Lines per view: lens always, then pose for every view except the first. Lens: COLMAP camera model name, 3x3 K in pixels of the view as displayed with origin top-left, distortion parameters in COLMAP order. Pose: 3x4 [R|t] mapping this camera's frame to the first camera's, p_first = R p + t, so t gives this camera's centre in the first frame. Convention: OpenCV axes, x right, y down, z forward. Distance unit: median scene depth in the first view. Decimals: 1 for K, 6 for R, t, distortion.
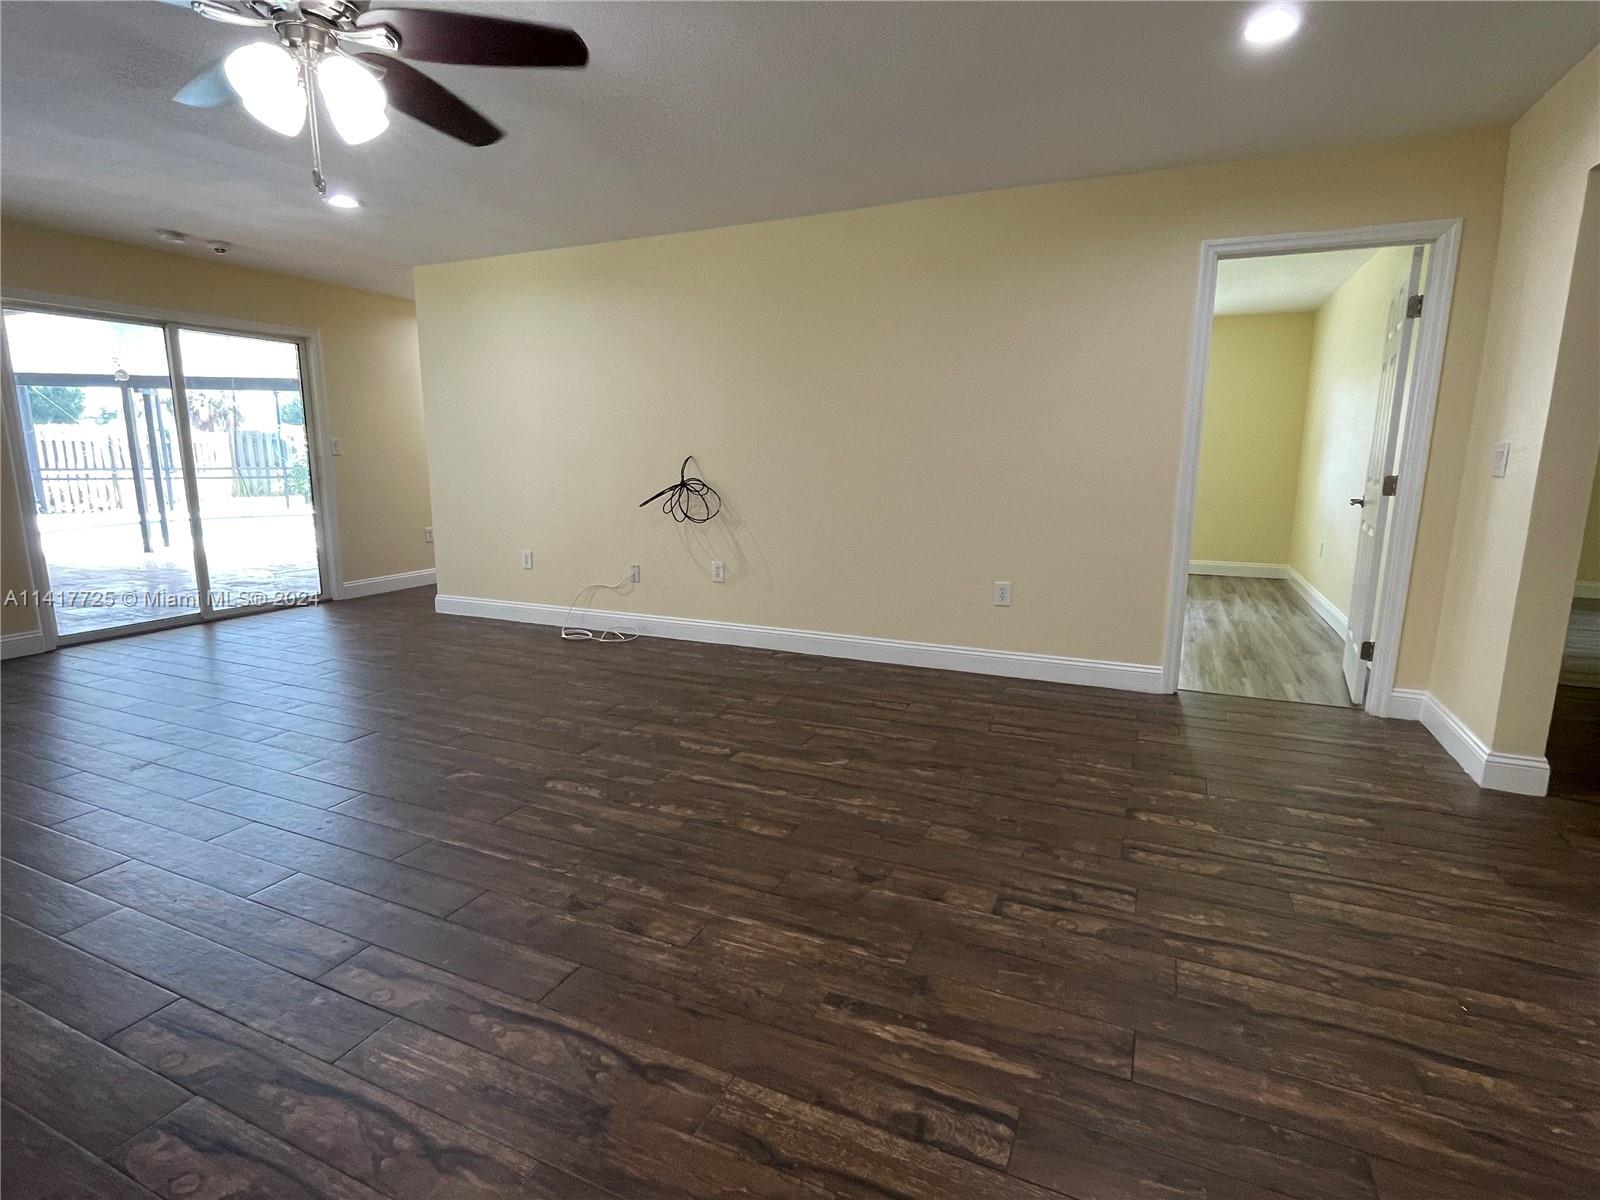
lens RADIAL K [[801.2, 0, 797.1], [0, 801.2, 596.1], [0, 0, 1]] dist [-0.003915, 0.000750]
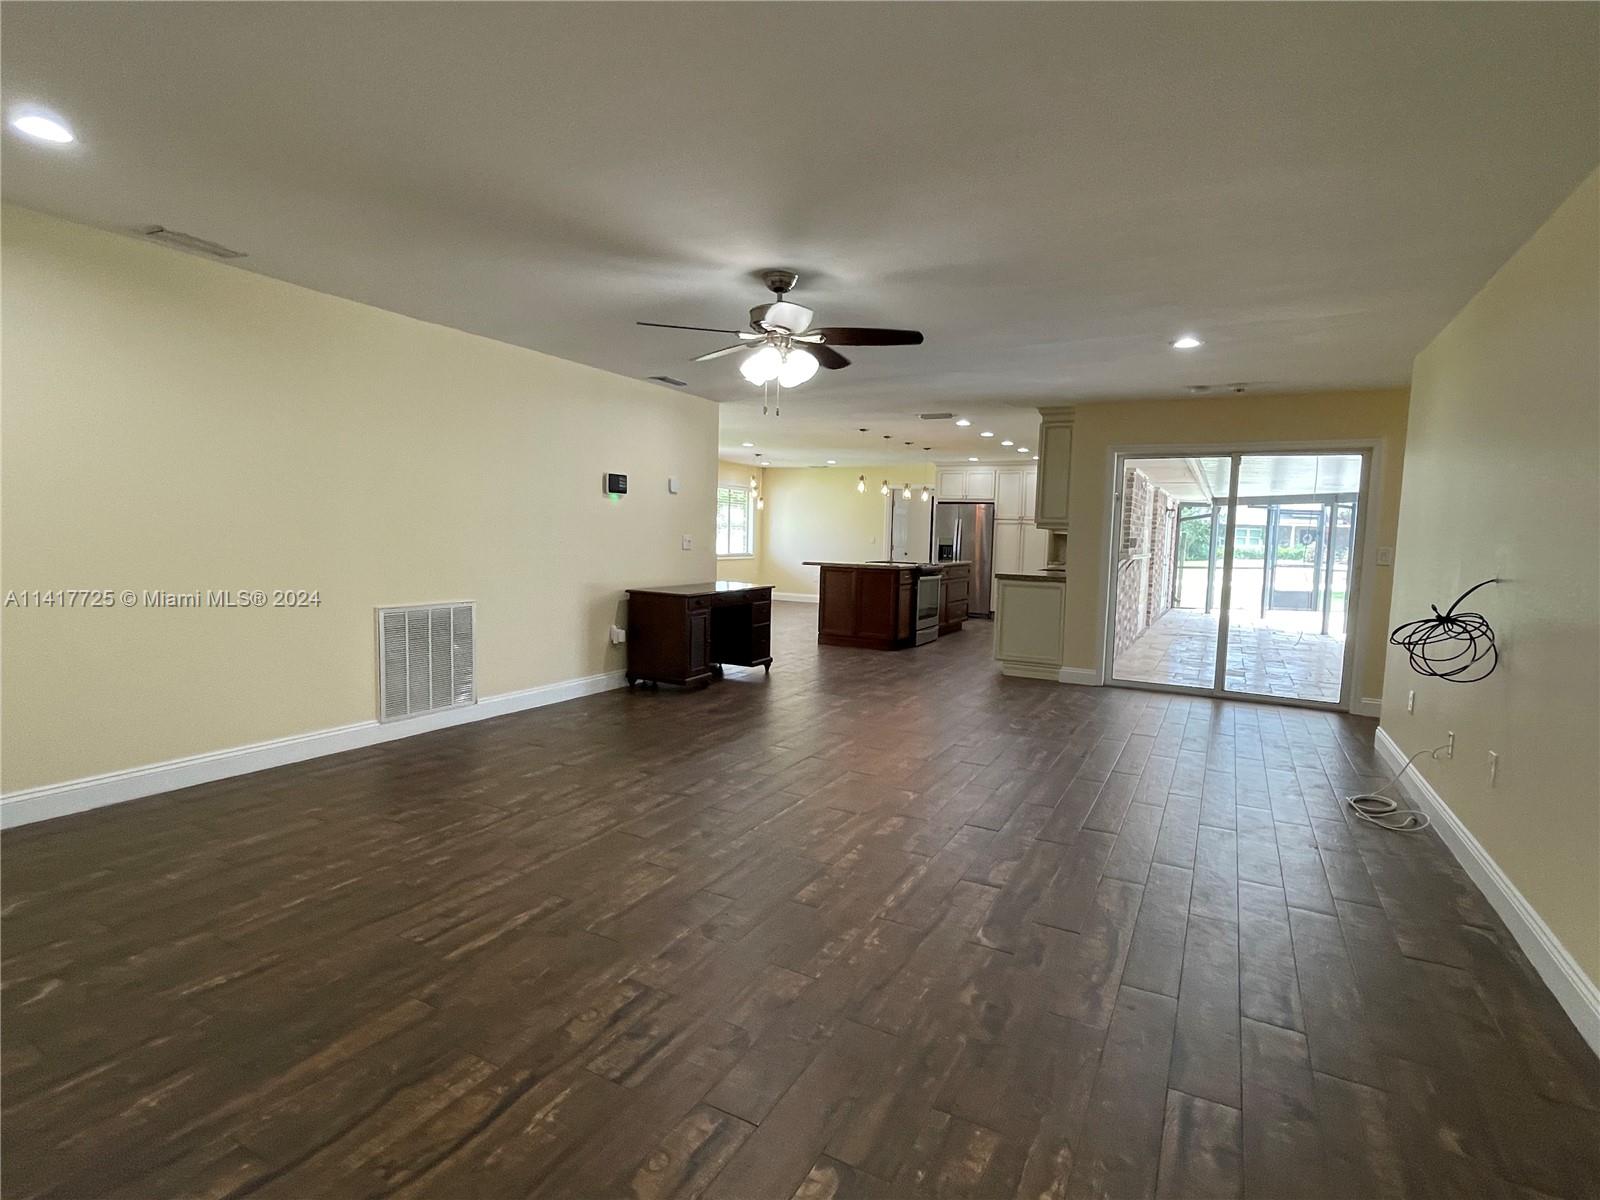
lens RADIAL K [[801.2, 0, 809.0], [0, 801.2, 603.2], [0, 0, 1]] dist [-0.003915, 0.000750]
pose [[-0.059884, 0.079521, -0.995033, 0.854605], [-0.203944, 0.974820, 0.090179, -0.164376], [0.977149, 0.208332, -0.042158, 0.800838]]
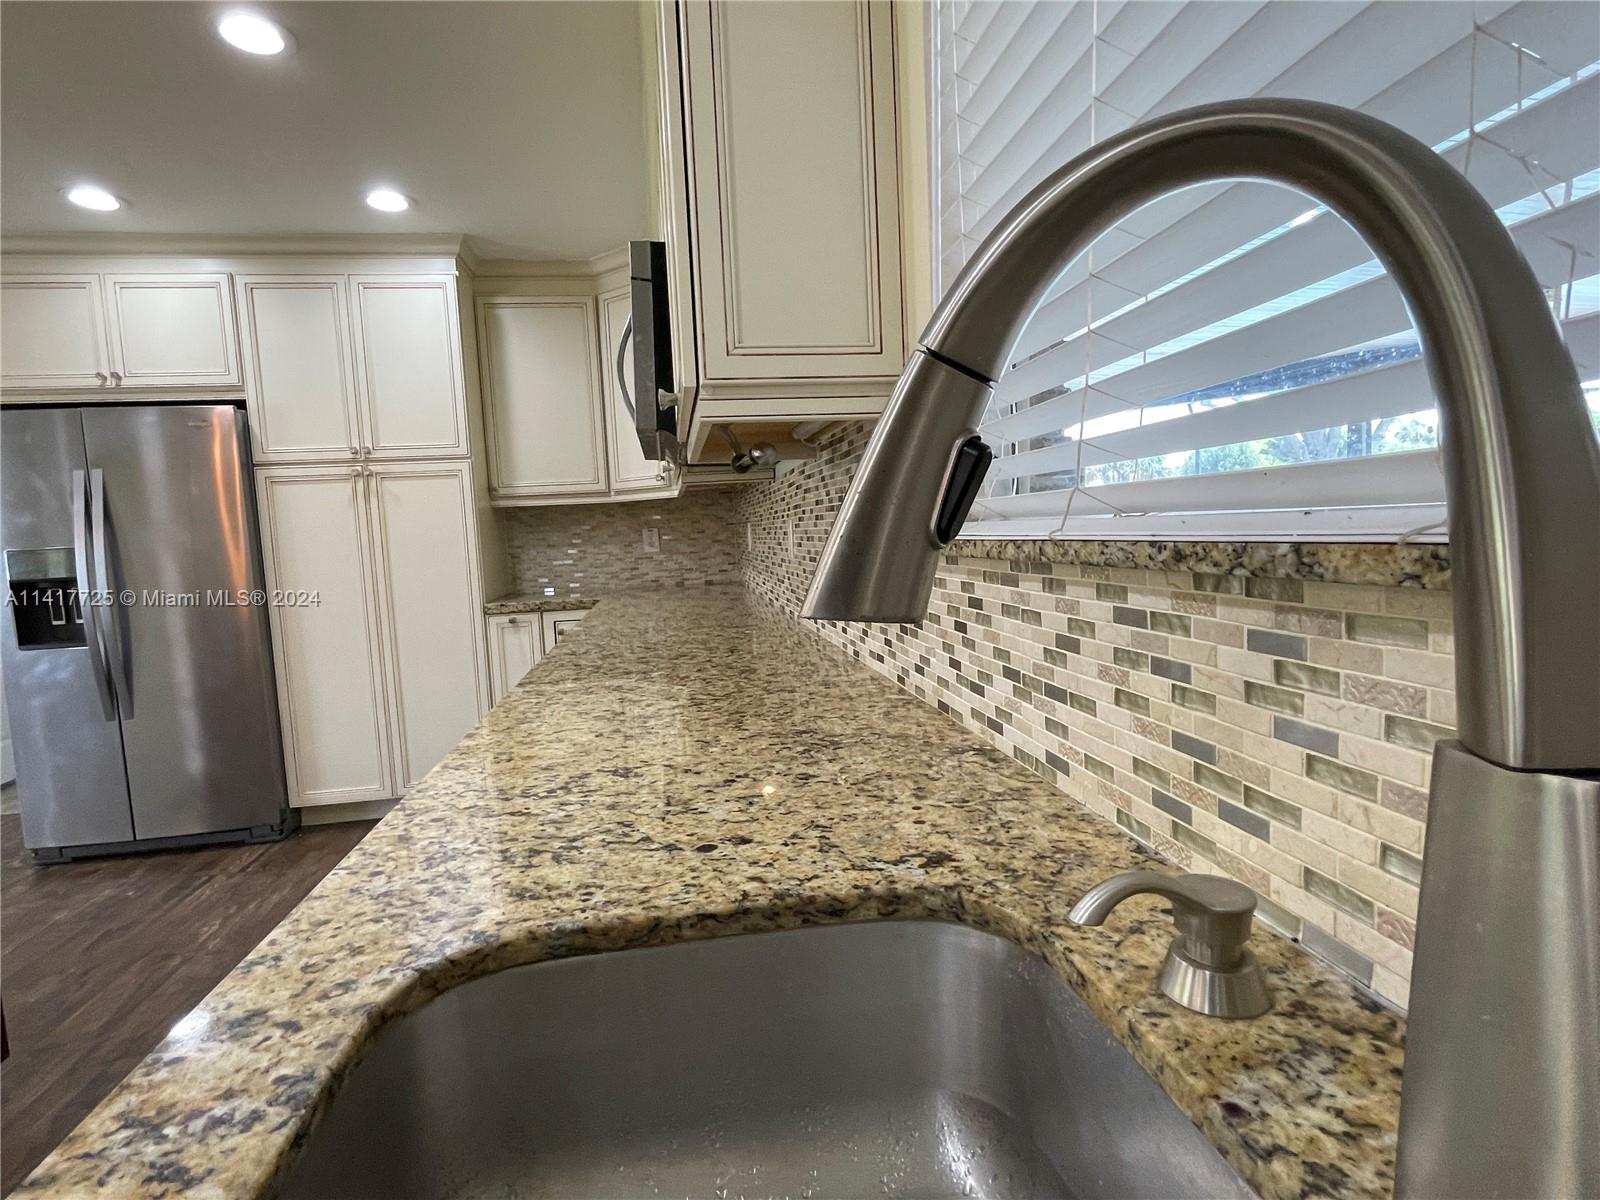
lens RADIAL K [[801.2, 0, 794.1], [0, 801.2, 593.2], [0, 0, 1]] dist [-0.003915, 0.000750]
pose [[0.549178, 0.037015, -0.834885, -1.975690], [-0.098538, 0.994918, -0.020707, -0.282889], [0.829876, 0.093640, 0.550034, 1.482216]]
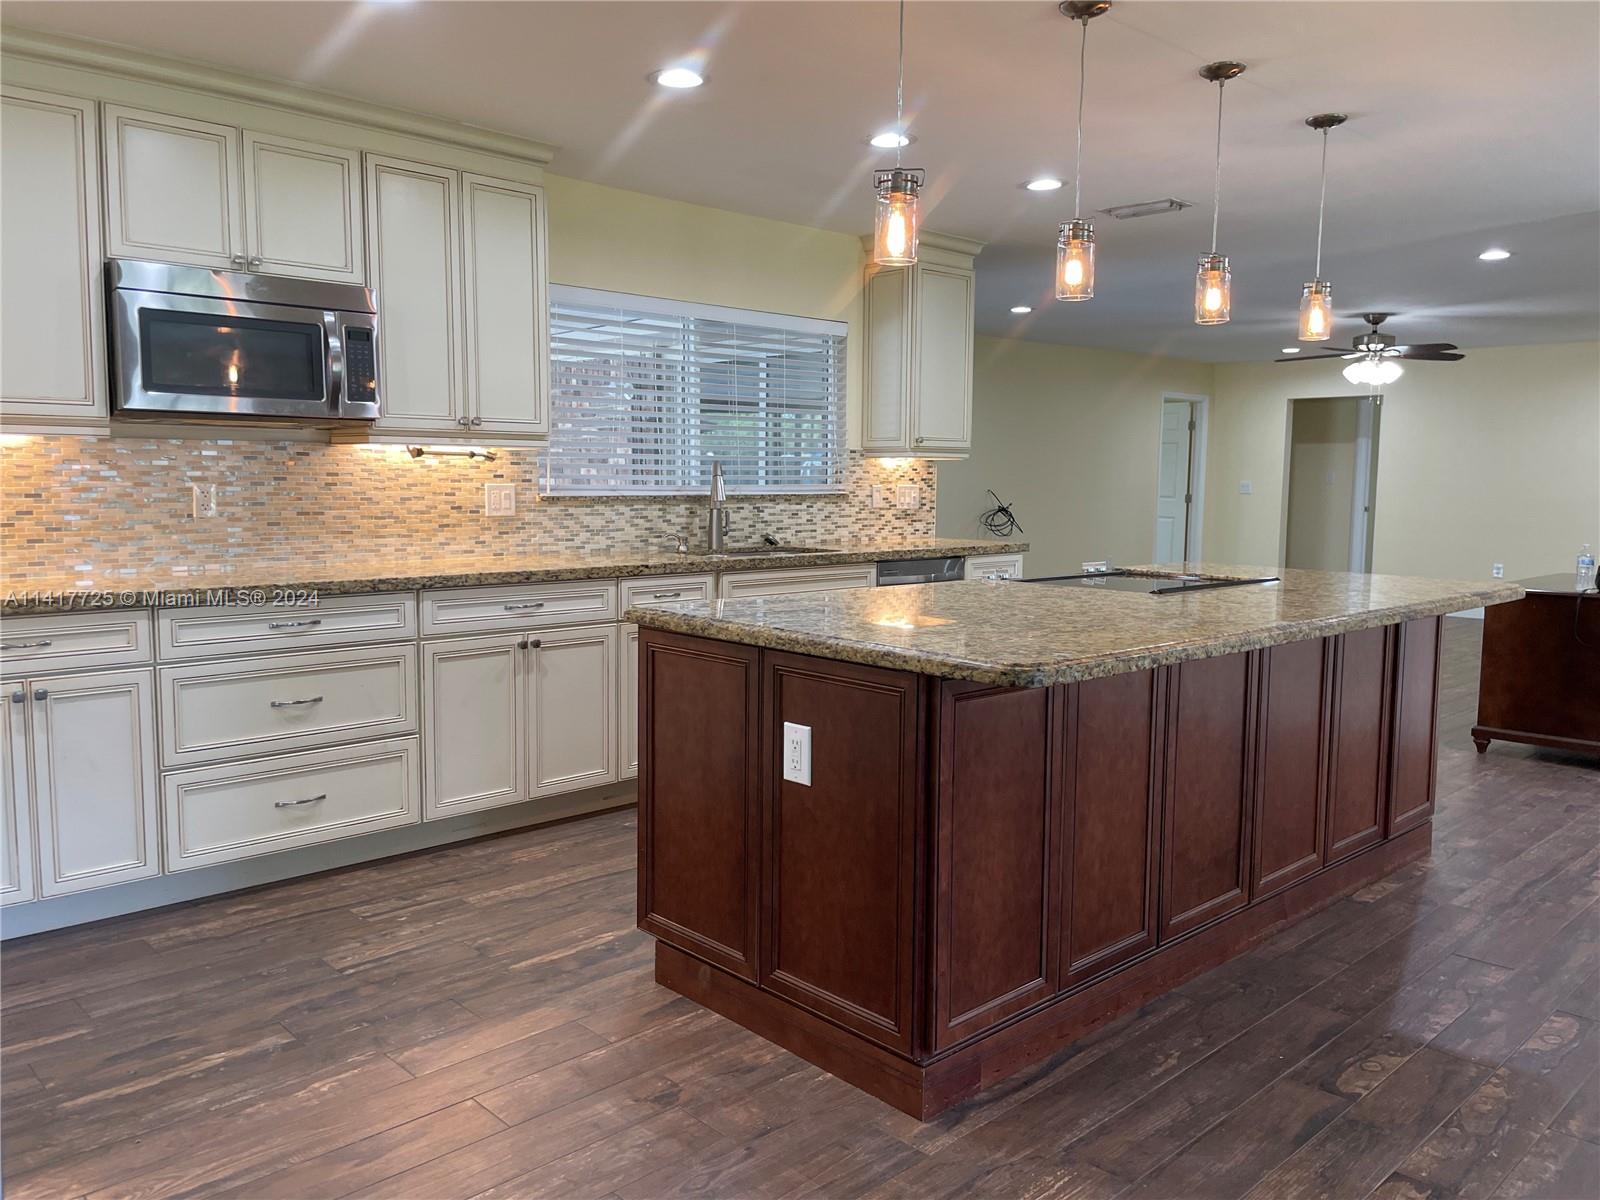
lens RADIAL K [[1214.2, 0, 790.5], [0, 1214.2, 598.6], [0, 0, 1]] dist [0.060903, -0.084943]
pose [[0.380393, -0.093482, 0.920088, -3.590249], [0.157005, 0.986964, 0.035366, -0.192834], [-0.911400, 0.131005, 0.390112, 0.822954]]
